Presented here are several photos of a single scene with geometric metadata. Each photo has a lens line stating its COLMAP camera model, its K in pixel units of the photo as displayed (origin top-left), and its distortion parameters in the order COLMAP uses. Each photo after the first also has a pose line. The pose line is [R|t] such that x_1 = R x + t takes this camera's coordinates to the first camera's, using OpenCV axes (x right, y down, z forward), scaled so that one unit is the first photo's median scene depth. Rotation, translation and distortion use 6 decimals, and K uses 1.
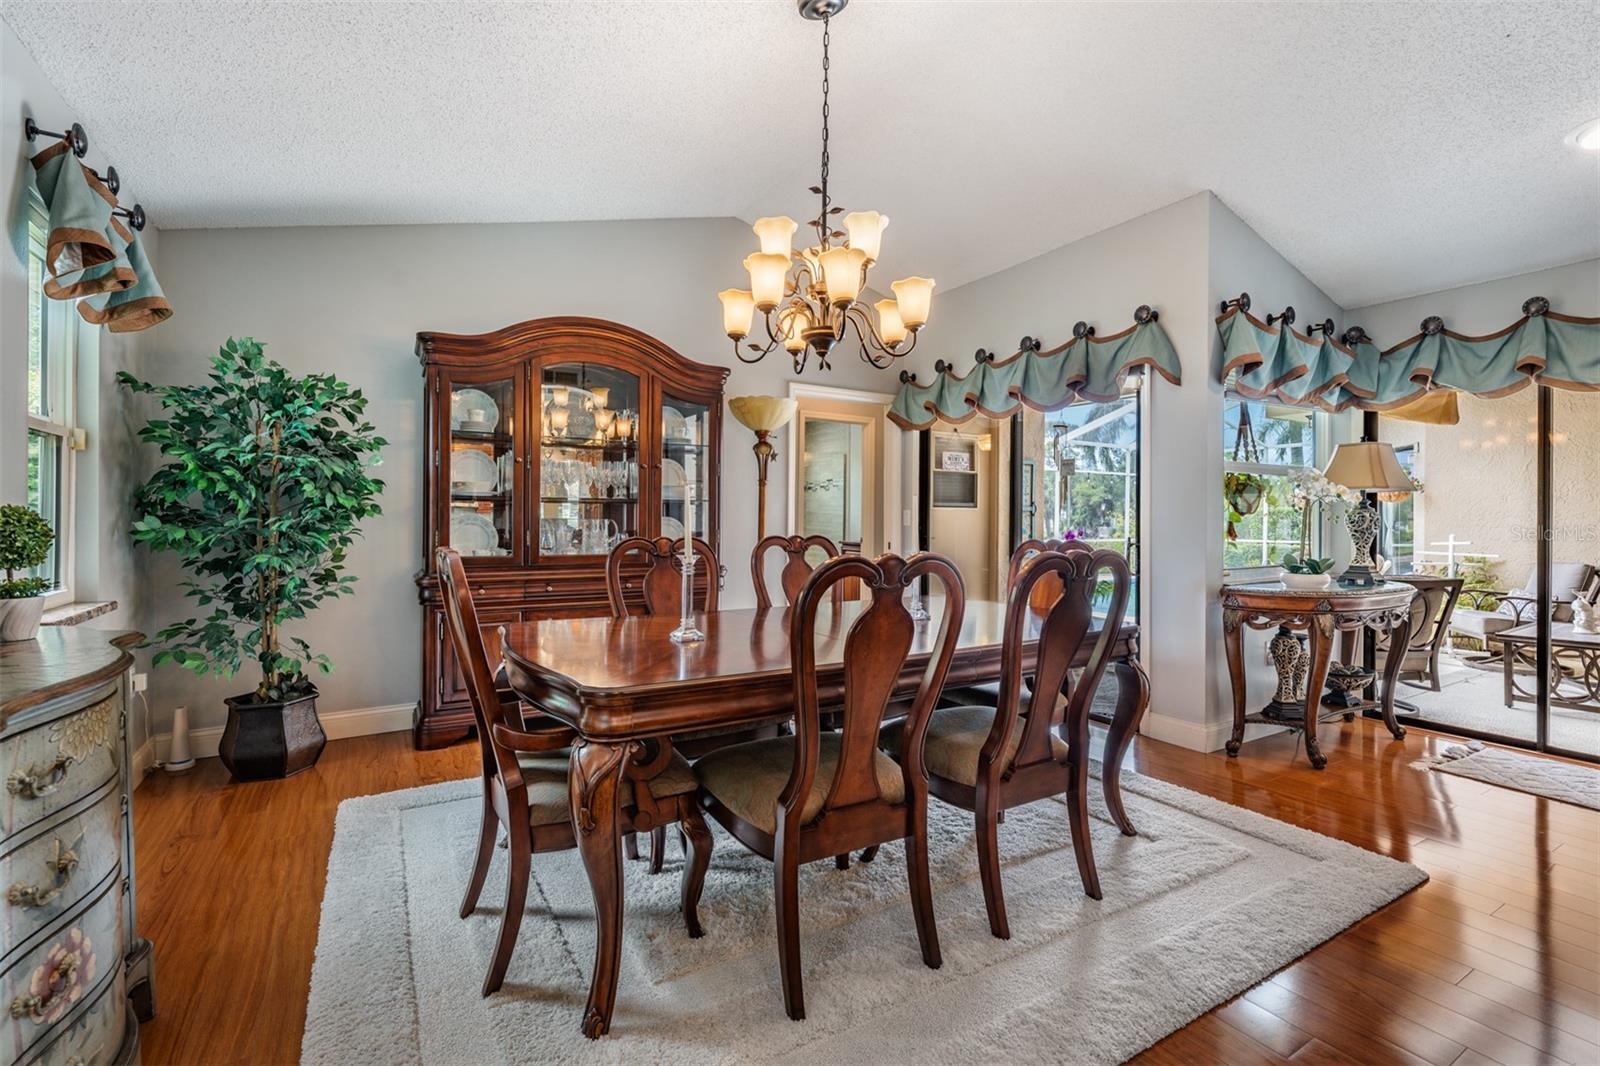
lens RADIAL K [[711.1, 0, 795.2], [0, 711.1, 517.3], [0, 0, 1]] dist [-0.000095, 0.000113]
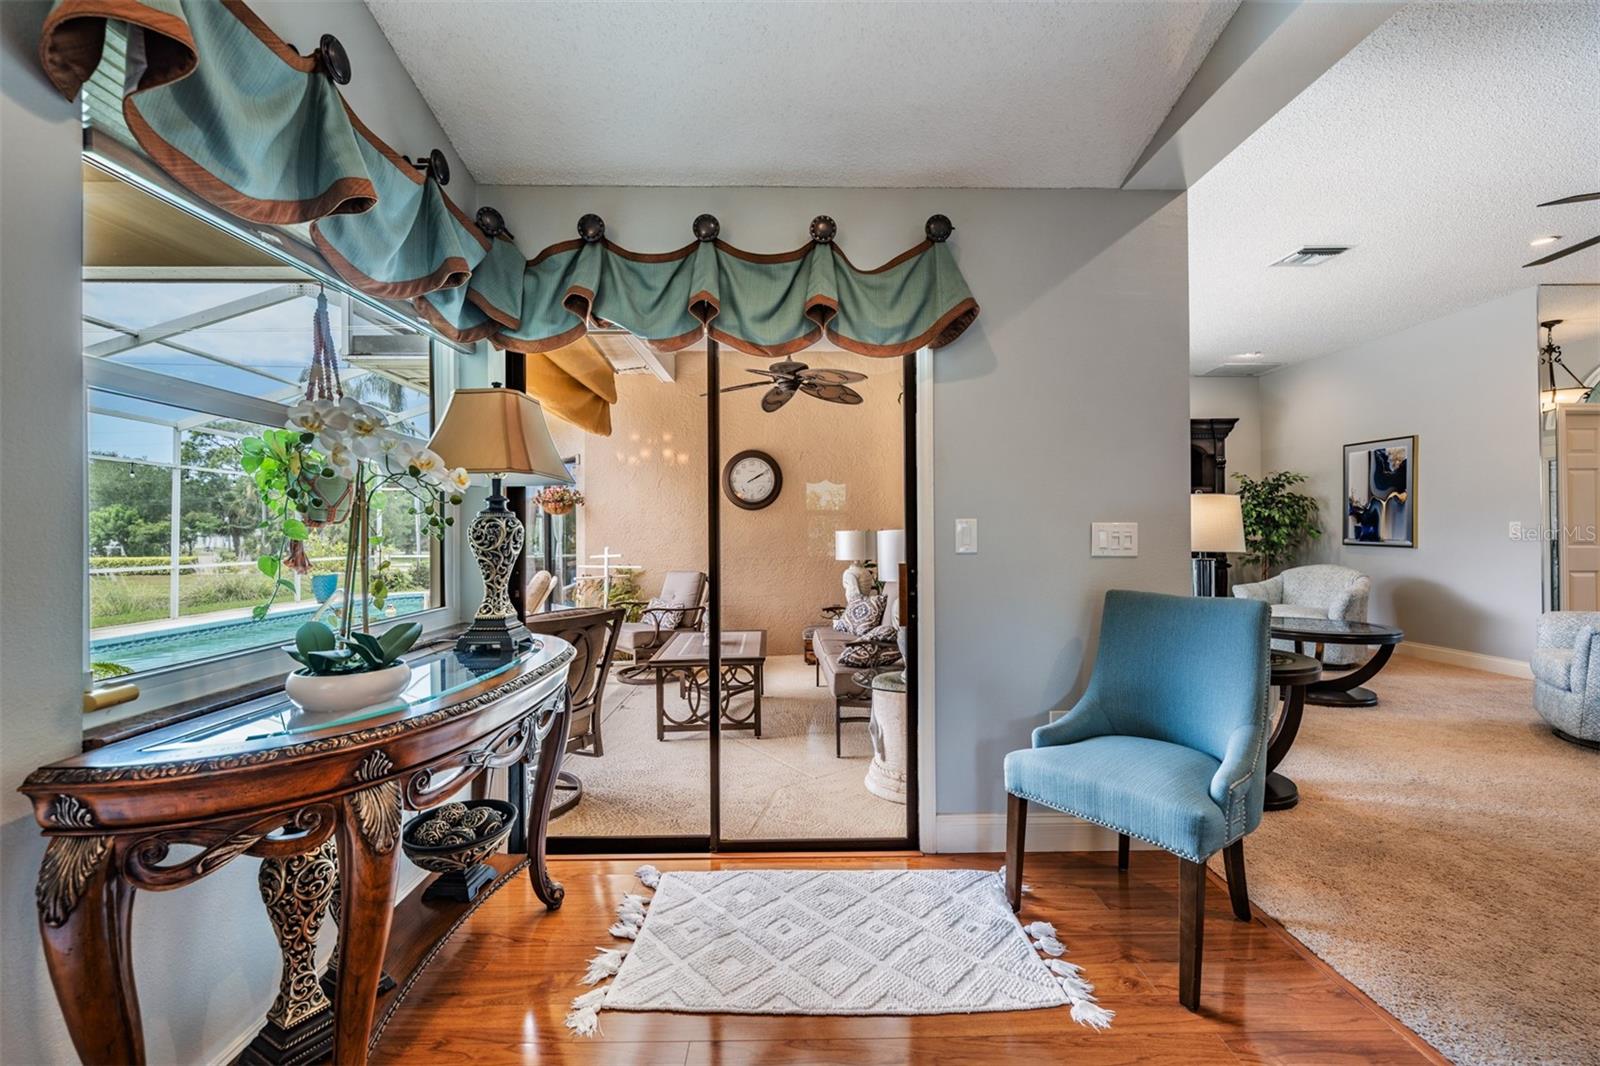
lens RADIAL K [[661.5, 0, 800.0], [0, 661.5, 533.0], [0, 0, 1]] dist [-0.000666, 0.000098]
pose [[0.507170, -0.007724, 0.861812, 0.471157], [0.007458, 0.999962, 0.004573, 0.003100], [-0.861814, 0.004108, 0.507208, 0.532765]]
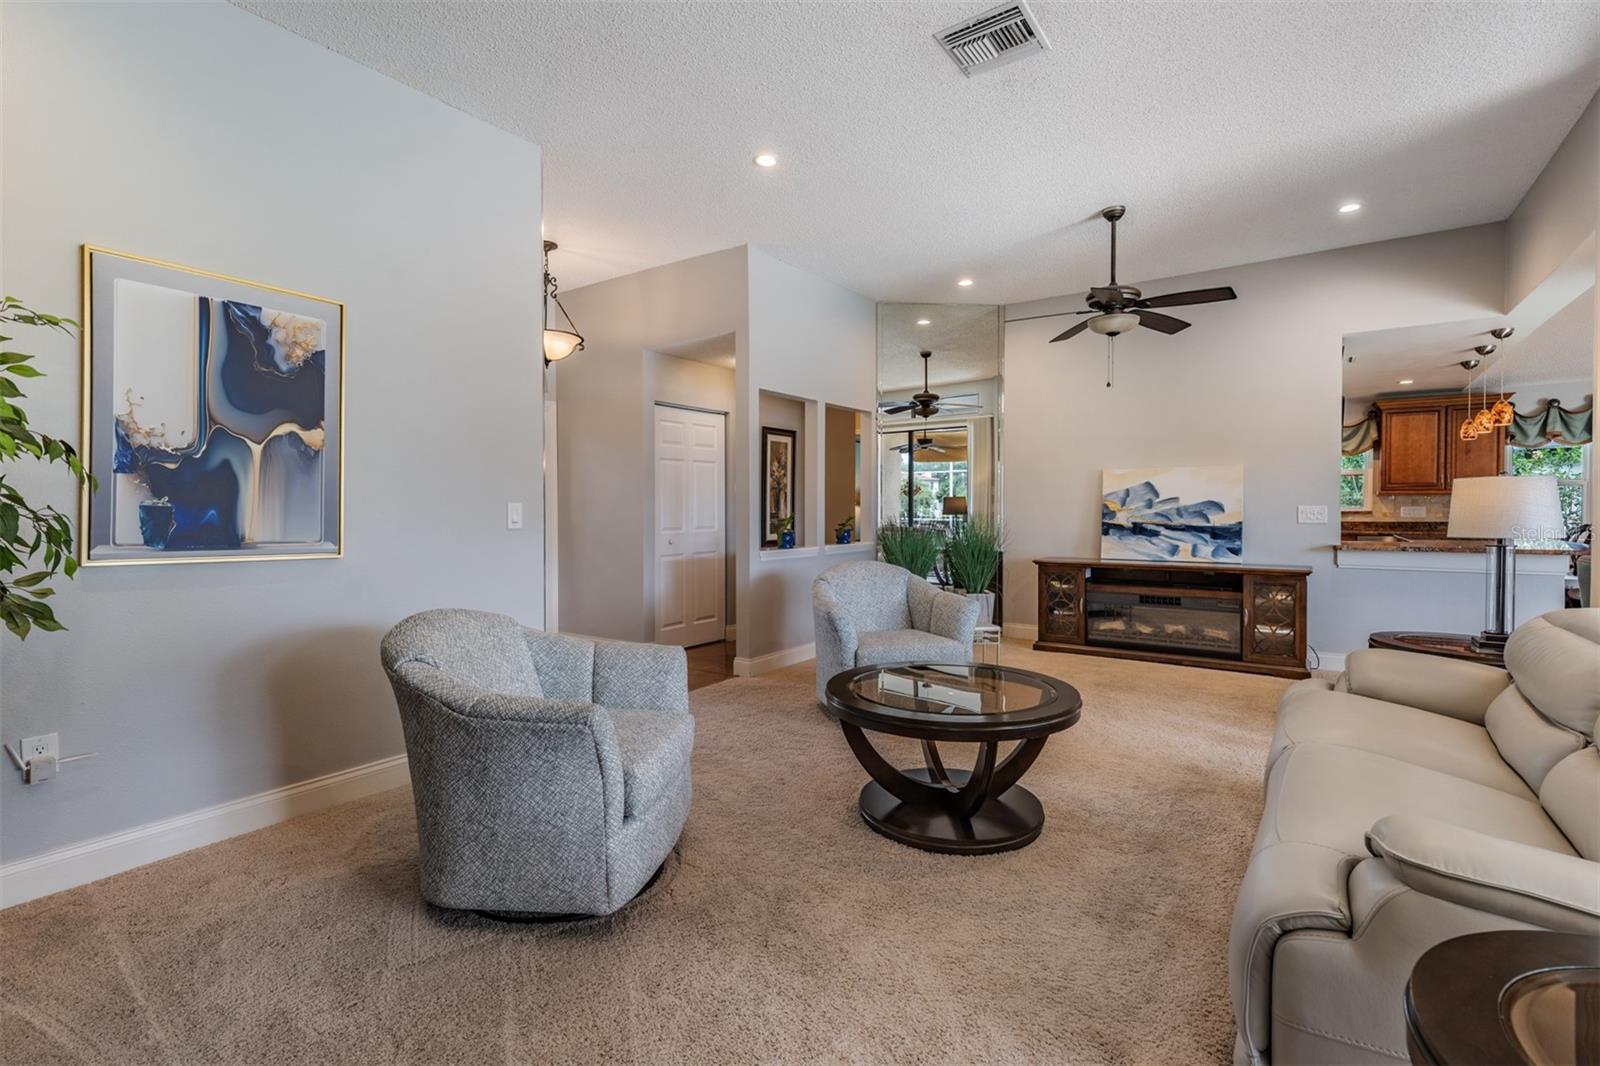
lens RADIAL K [[760.5, 0, 765.2], [0, 760.5, 511.9], [0, 0, 1]] dist [-0.001088, -0.000490]
pose [[-0.921188, -0.002613, -0.389109, 2.406105], [-0.002892, 0.999996, 0.000132, 0.007219], [0.389107, 0.001247, -0.921192, 0.963728]]
